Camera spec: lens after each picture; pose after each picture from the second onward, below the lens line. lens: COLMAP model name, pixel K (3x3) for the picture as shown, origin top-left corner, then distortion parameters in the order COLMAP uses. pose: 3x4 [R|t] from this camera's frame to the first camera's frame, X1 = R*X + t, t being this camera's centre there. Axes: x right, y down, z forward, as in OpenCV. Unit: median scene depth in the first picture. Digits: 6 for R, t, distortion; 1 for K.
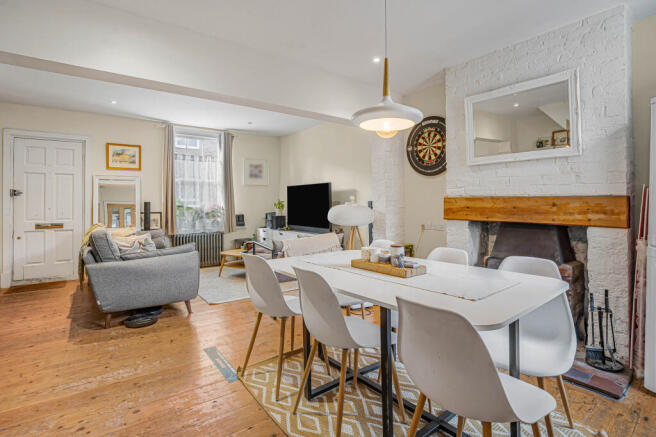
lens RADIAL K [[303.0, 0, 329.5], [0, 303.0, 207.2], [0, 0, 1]] dist [-0.028035, 0.001040]
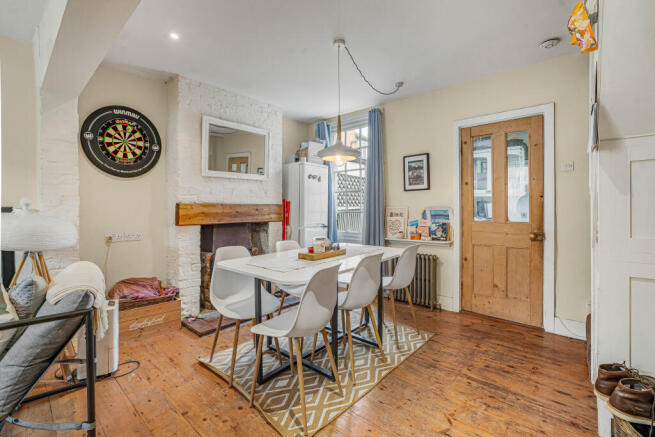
lens RADIAL K [[302.5, 0, 329.0], [0, 302.5, 207.2], [0, 0, 1]] dist [-0.028035, 0.001040]
pose [[-0.180910, 0.002442, 0.983497, -0.603036], [0.020407, 0.999791, 0.001271, -0.010419], [-0.983288, 0.020300, -0.180922, 0.613751]]
